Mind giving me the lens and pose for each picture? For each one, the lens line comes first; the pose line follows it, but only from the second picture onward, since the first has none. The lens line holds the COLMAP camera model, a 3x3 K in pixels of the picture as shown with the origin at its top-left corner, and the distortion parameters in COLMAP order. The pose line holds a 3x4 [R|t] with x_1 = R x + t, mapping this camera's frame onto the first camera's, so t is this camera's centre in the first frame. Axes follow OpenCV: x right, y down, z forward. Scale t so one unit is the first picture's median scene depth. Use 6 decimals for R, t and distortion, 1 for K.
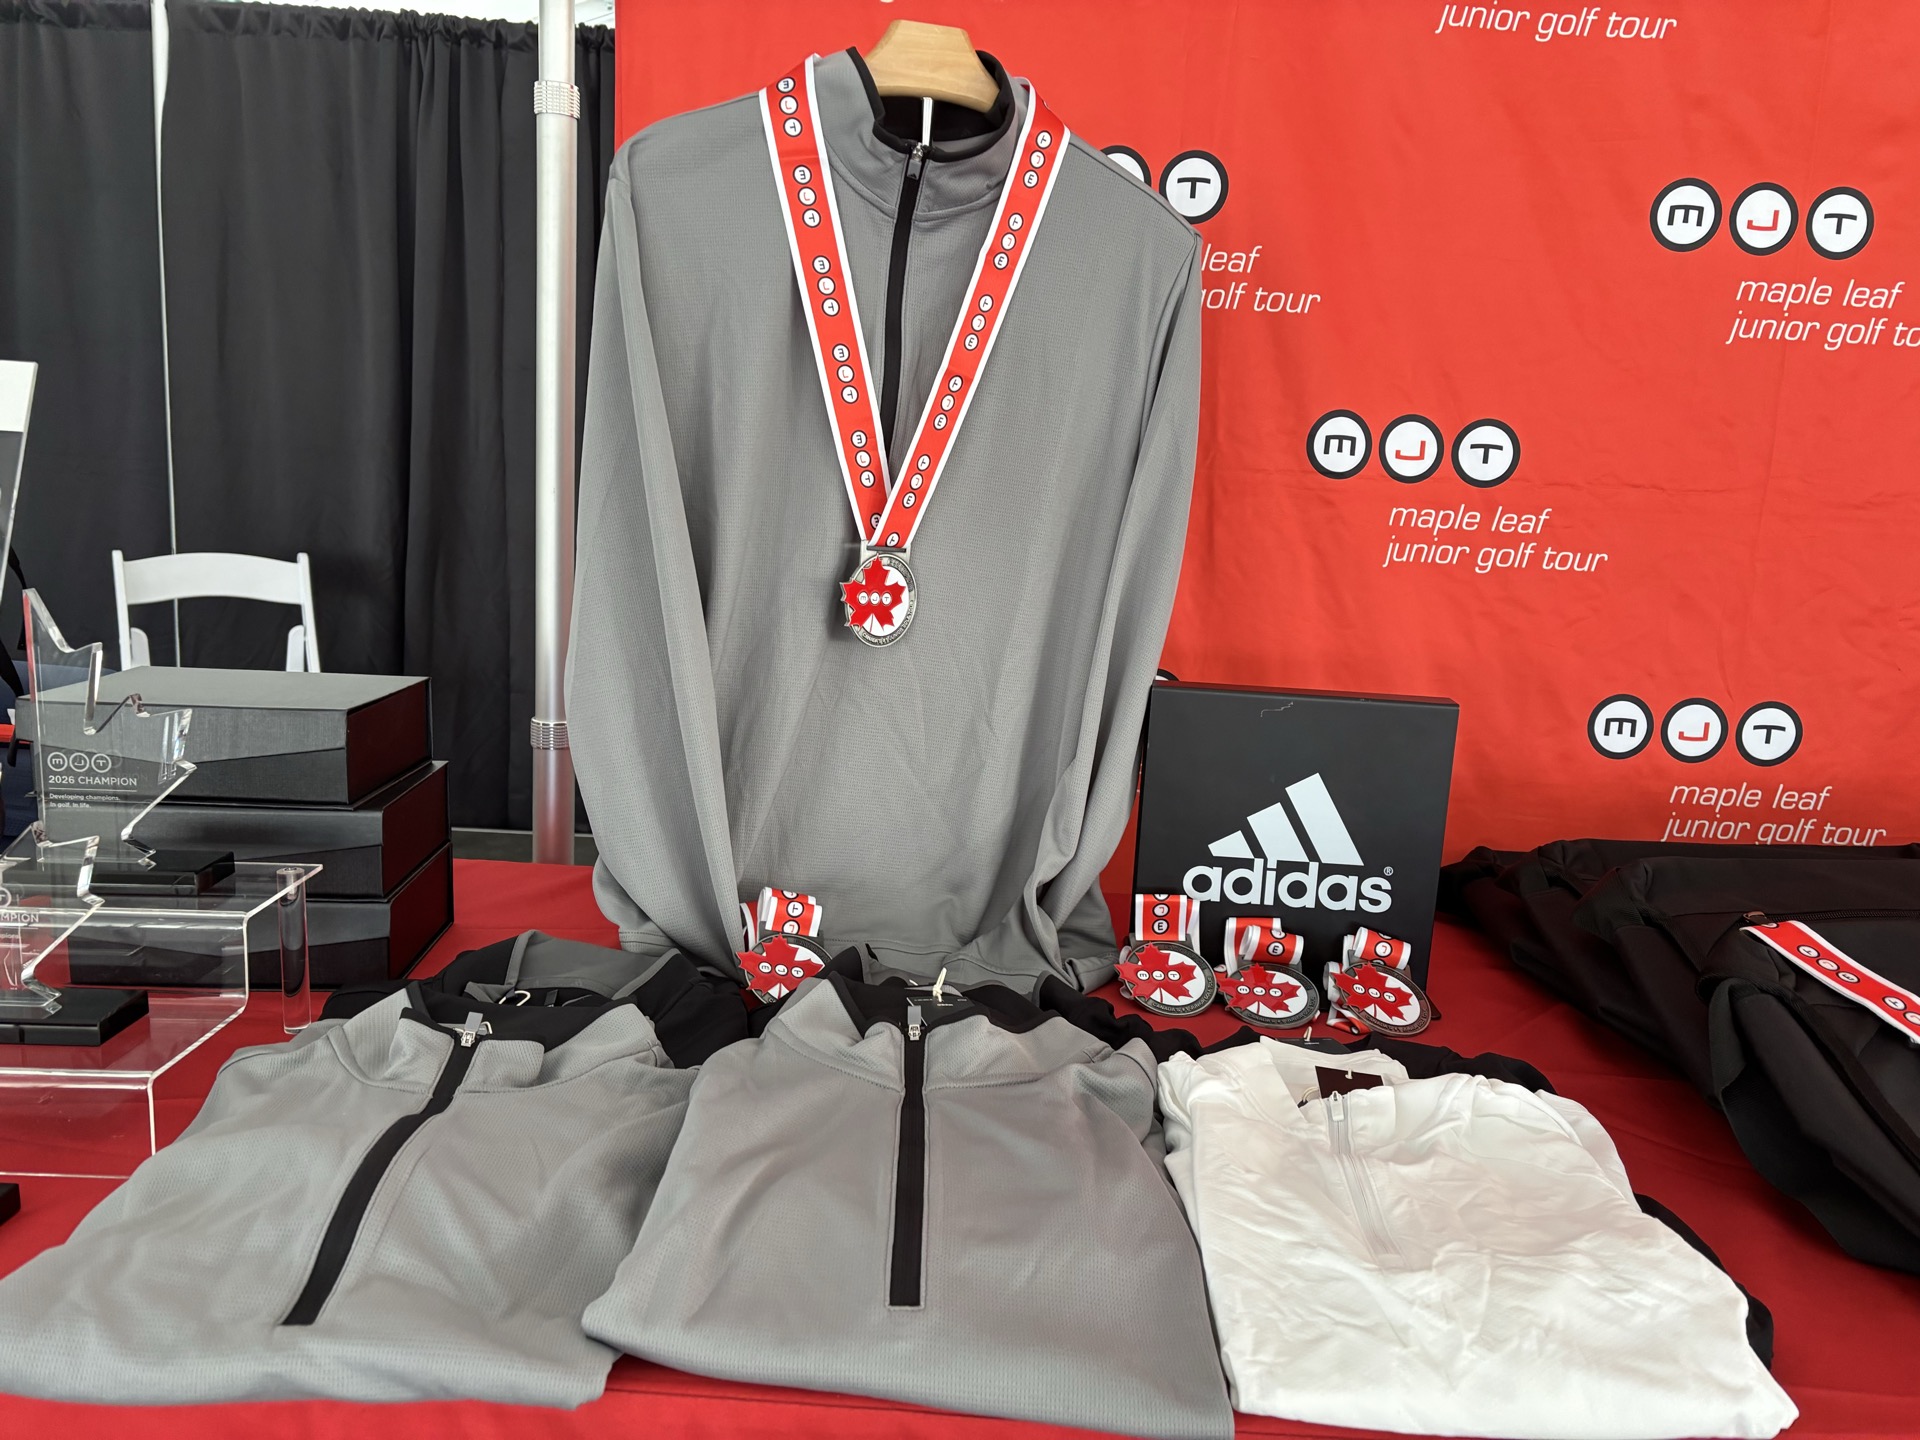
lens RADIAL K [[1388.7, 0, 946.8], [0, 1388.7, 704.2], [0, 0, 1]] dist [0.030190, -0.039072]
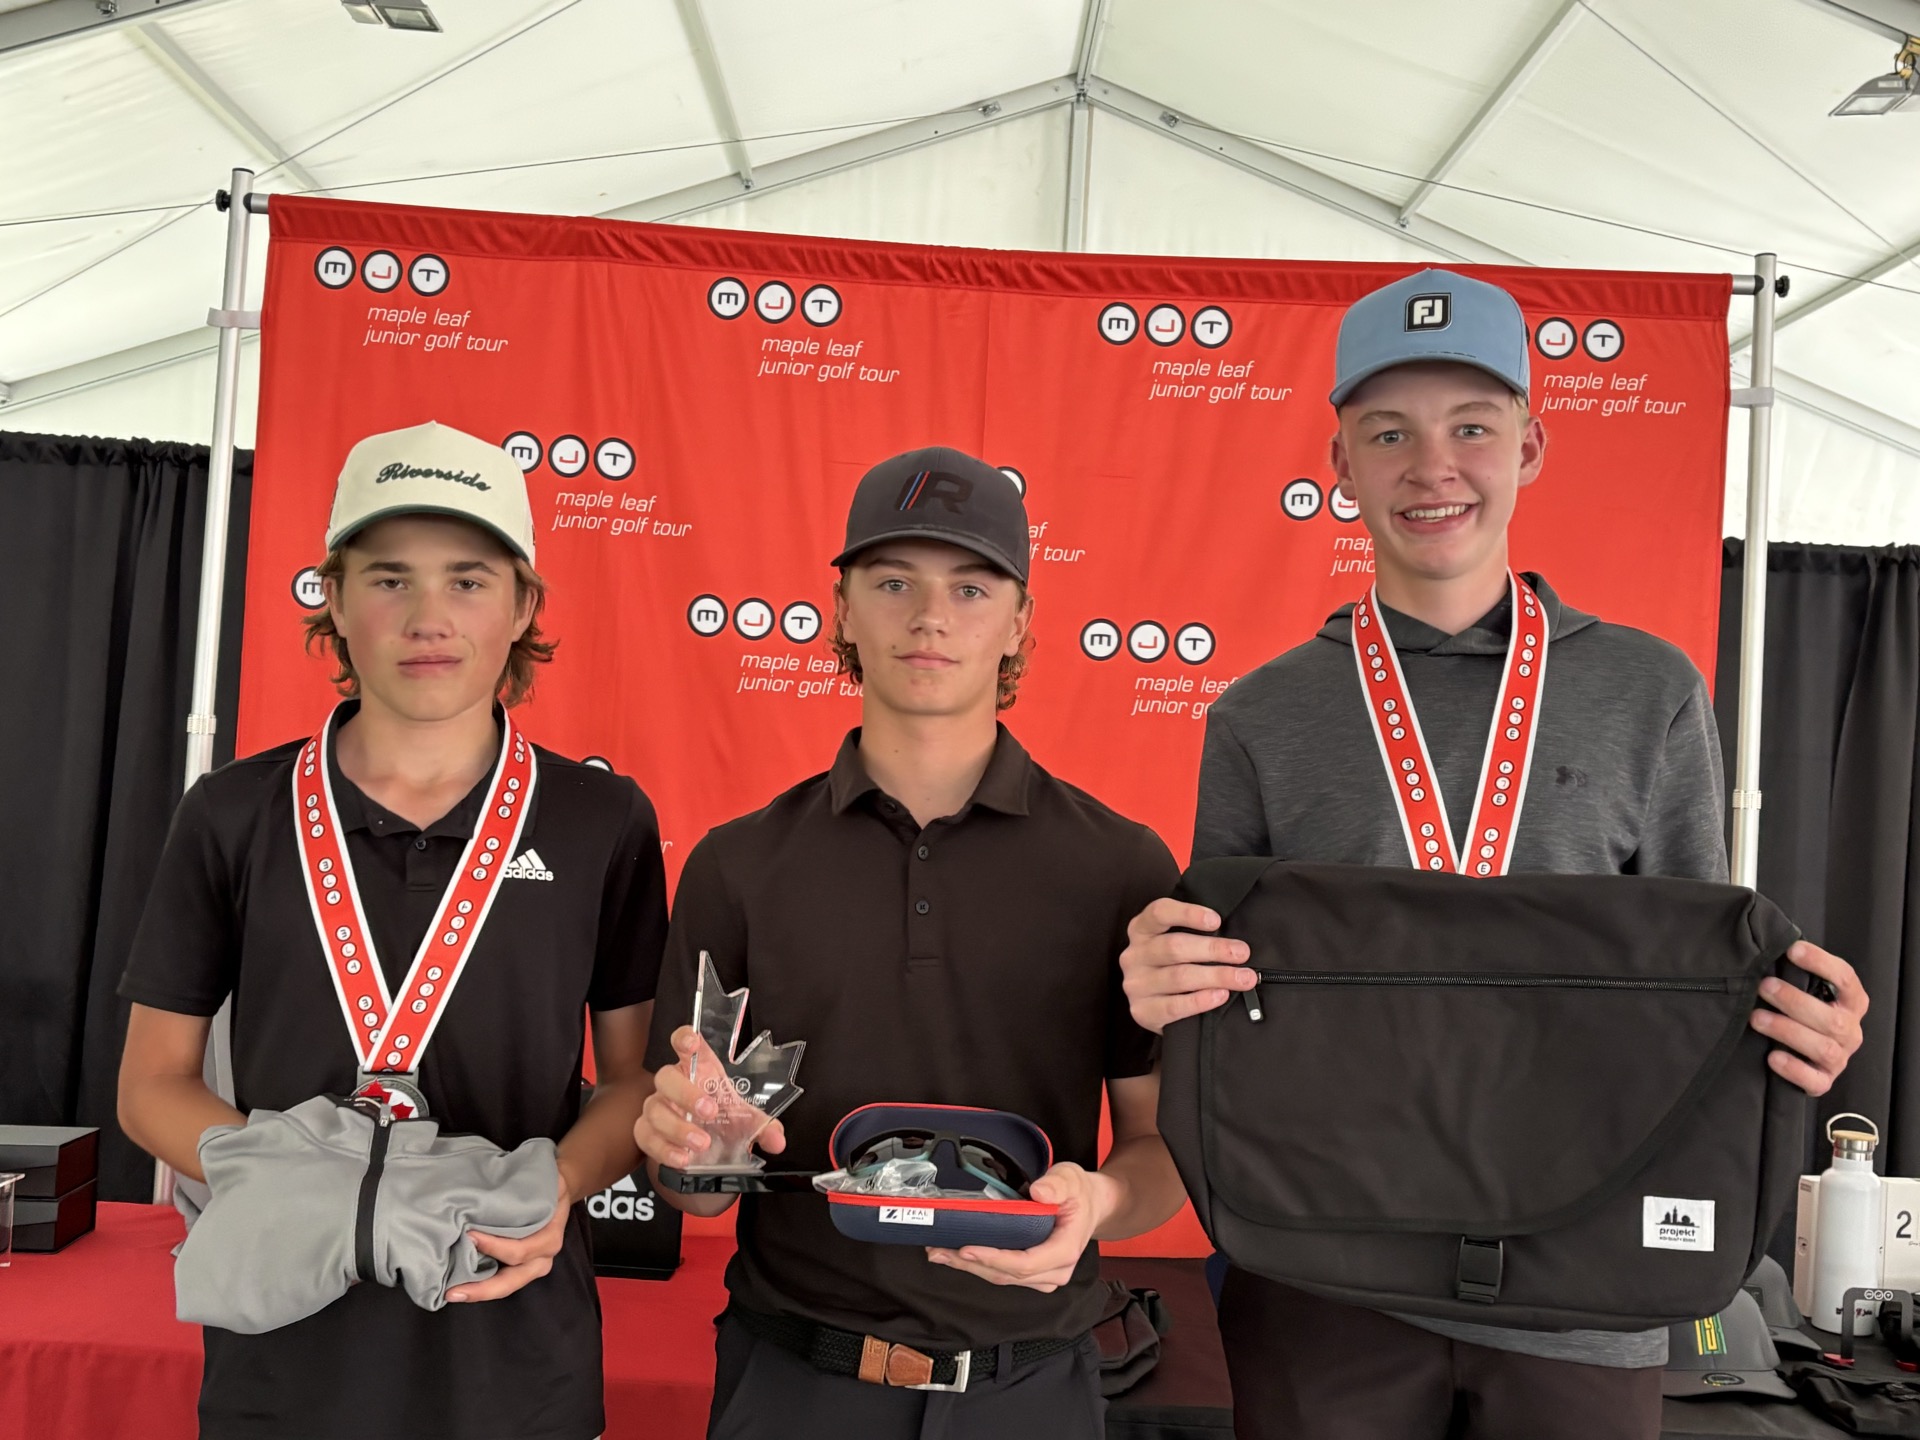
lens RADIAL K [[2122.6, 0, 971.0], [0, 2122.6, 749.6], [0, 0, 1]] dist [0.026466, 0.000000]
pose [[0.999786, 0.008242, 0.018959, 0.651027], [-0.004273, 0.979670, -0.200571, 0.106491], [-0.020227, 0.200447, 0.979496, -1.652137]]
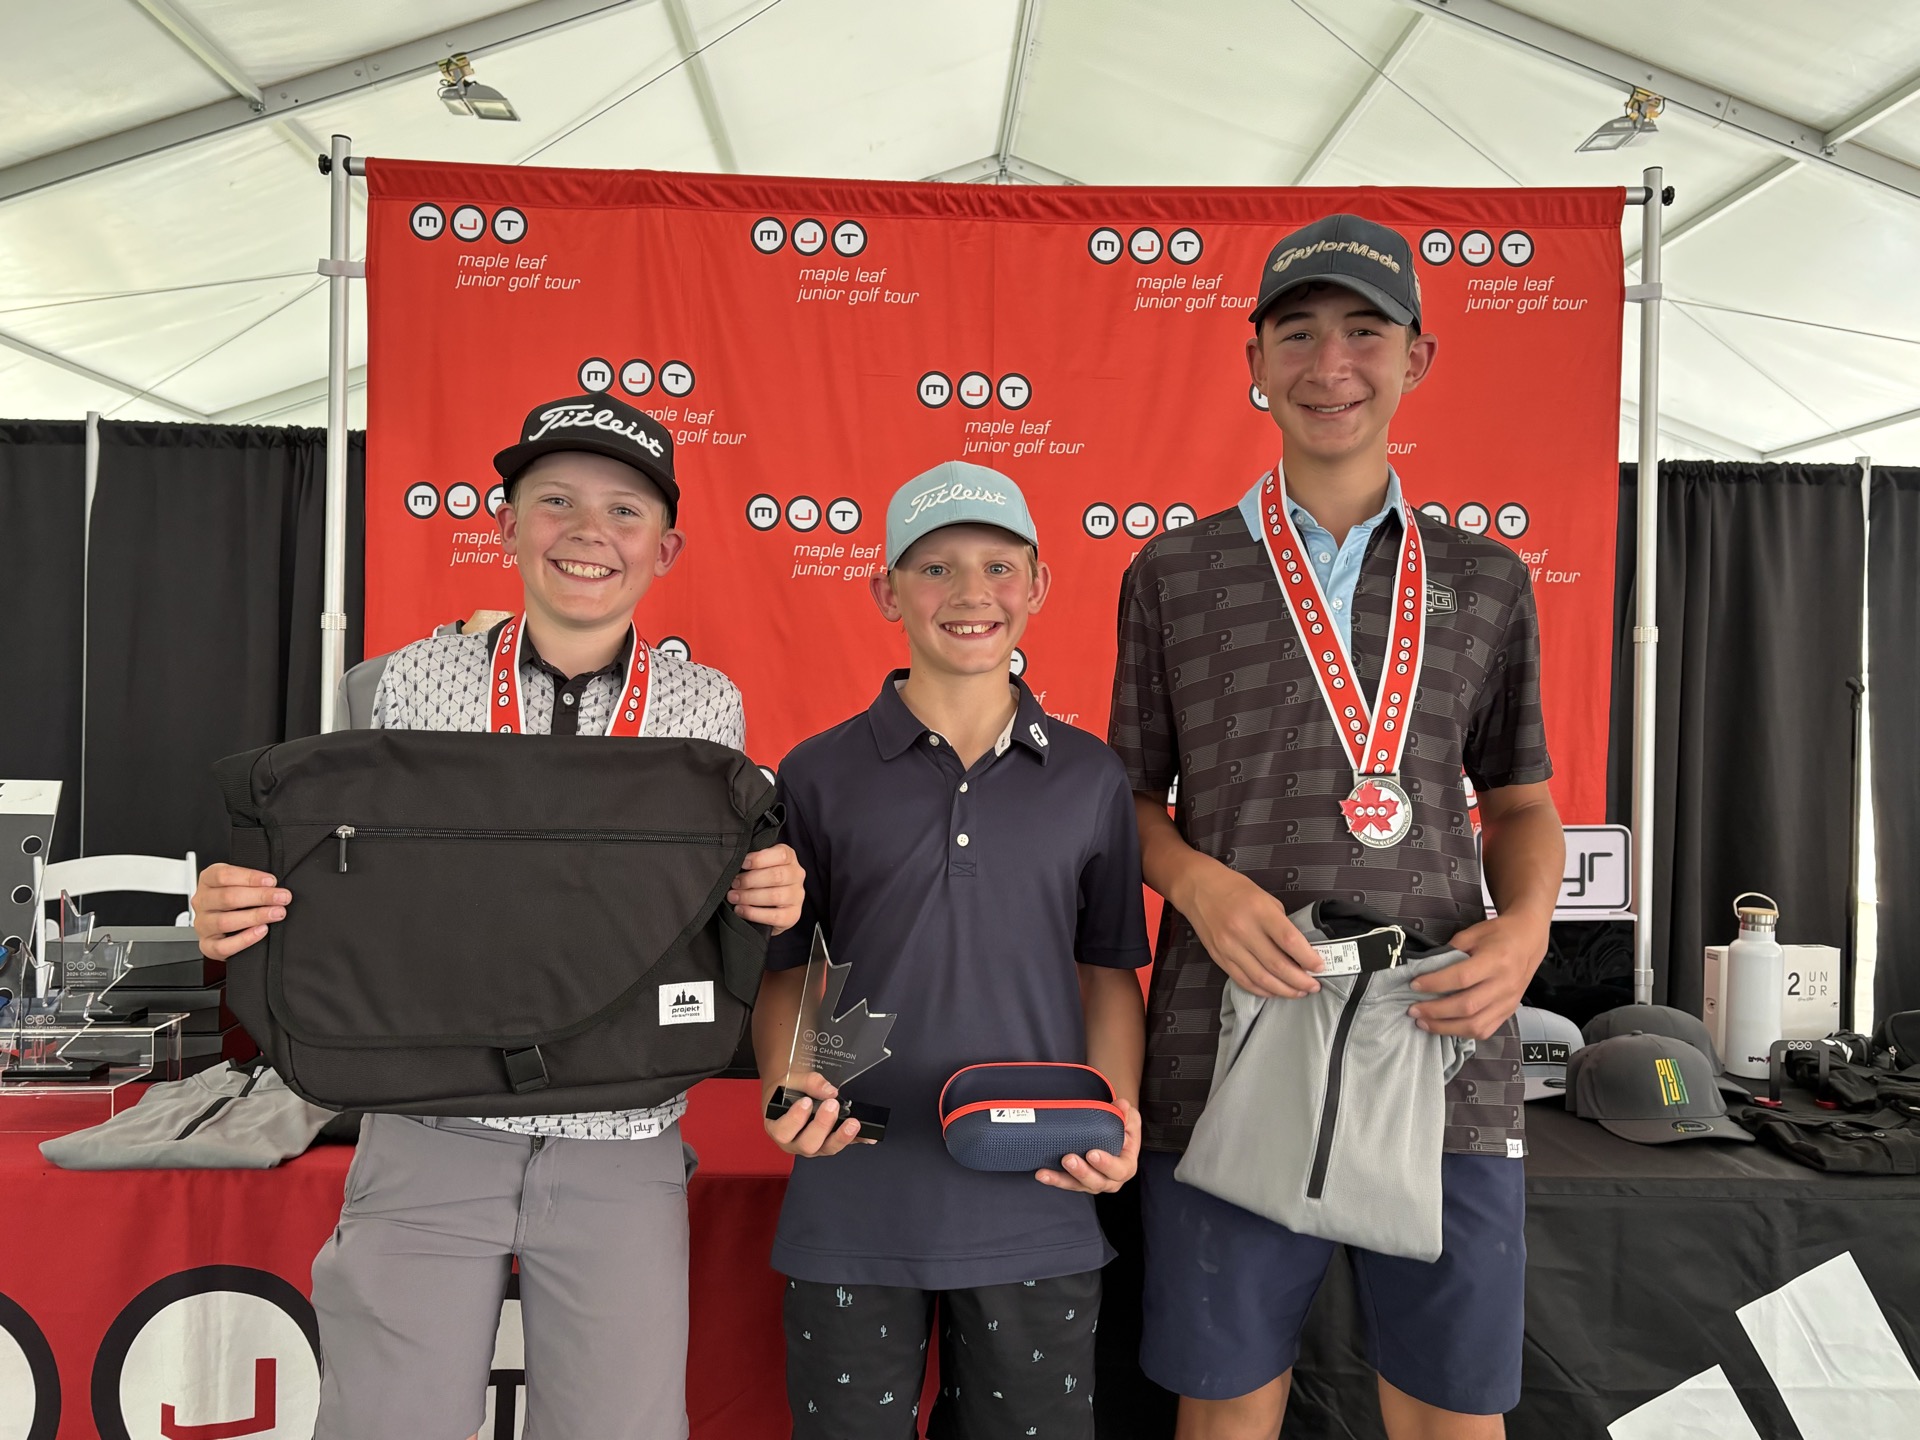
lens RADIAL K [[1505.7, 0, 956.9], [0, 1505.7, 739.3], [0, 0, 1]] dist [0.020237, 0.001490]
pose [[0.998787, -0.032729, 0.036798, 0.554650], [0.038116, 0.986893, -0.156808, 0.094328], [-0.031183, 0.158021, 0.986943, -1.177609]]
